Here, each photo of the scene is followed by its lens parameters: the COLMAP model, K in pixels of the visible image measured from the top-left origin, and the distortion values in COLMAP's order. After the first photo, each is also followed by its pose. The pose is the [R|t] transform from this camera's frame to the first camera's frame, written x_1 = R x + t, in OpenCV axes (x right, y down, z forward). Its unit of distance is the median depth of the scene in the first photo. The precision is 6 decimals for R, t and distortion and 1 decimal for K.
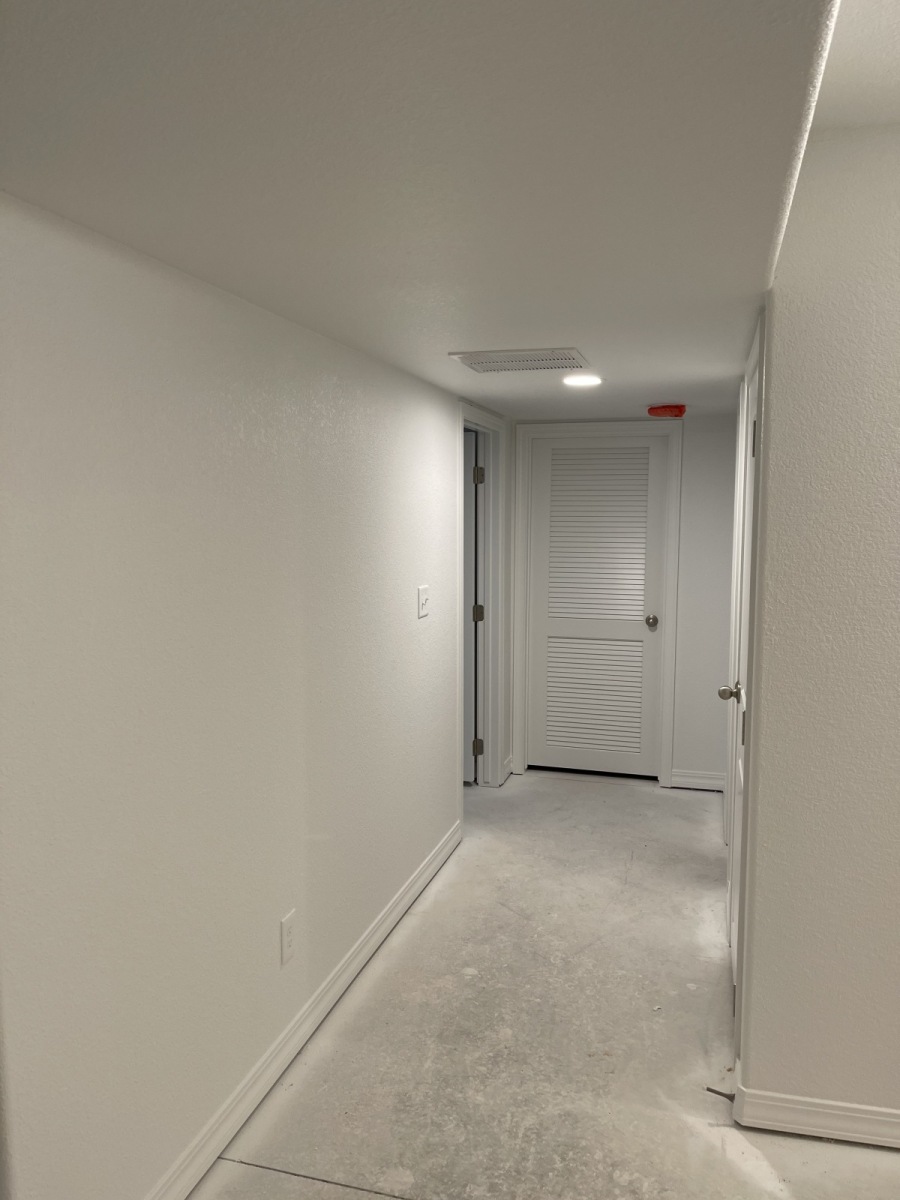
lens RADIAL K [[897.5, 0, 465.6], [0, 897.5, 605.6], [0, 0, 1]] dist [0.076923, -0.129568]
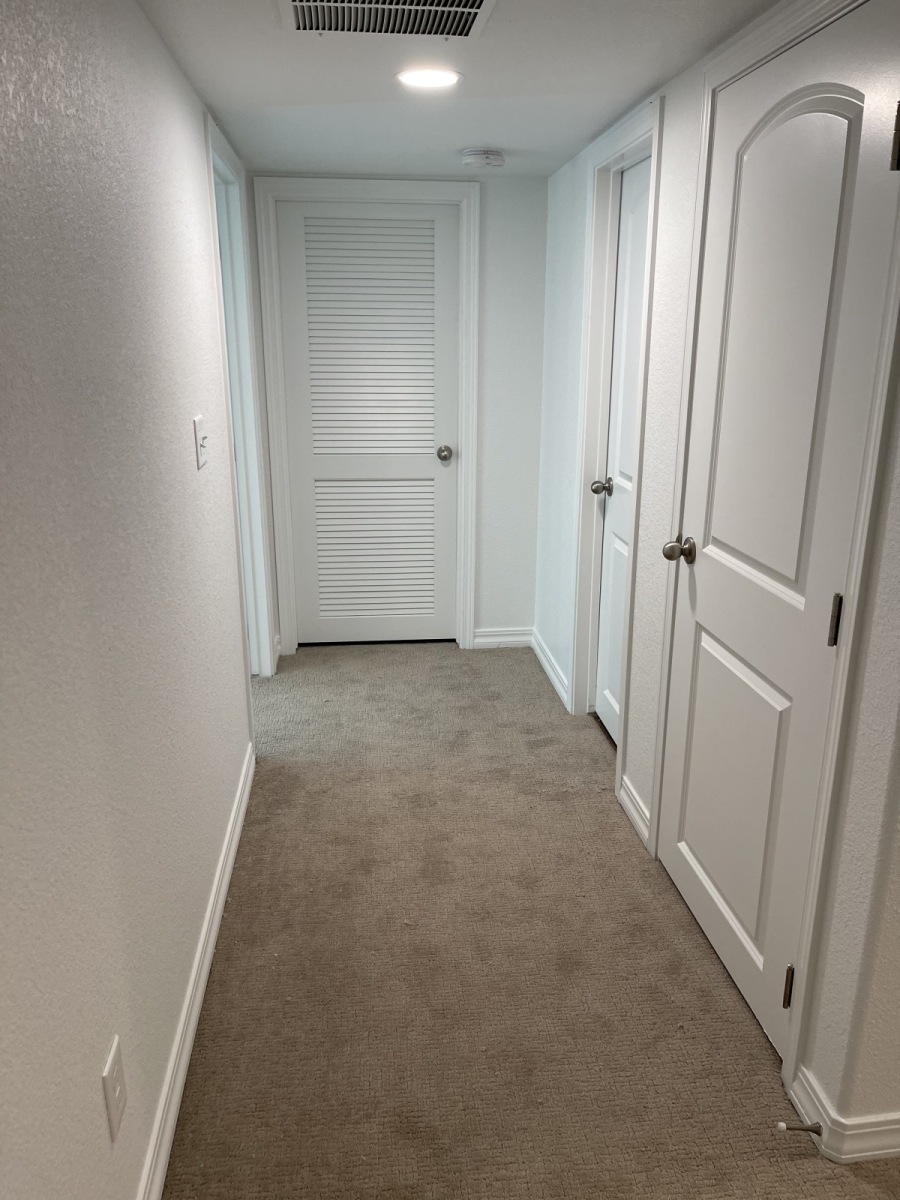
lens RADIAL K [[897.5, 0, 465.6], [0, 897.5, 605.6], [0, 0, 1]] dist [0.076923, -0.129568]
pose [[0.925562, -0.111176, 0.361904, -0.082092], [0.041233, 0.979827, 0.195547, -0.005762], [-0.376343, -0.166068, 0.911475, 0.237814]]
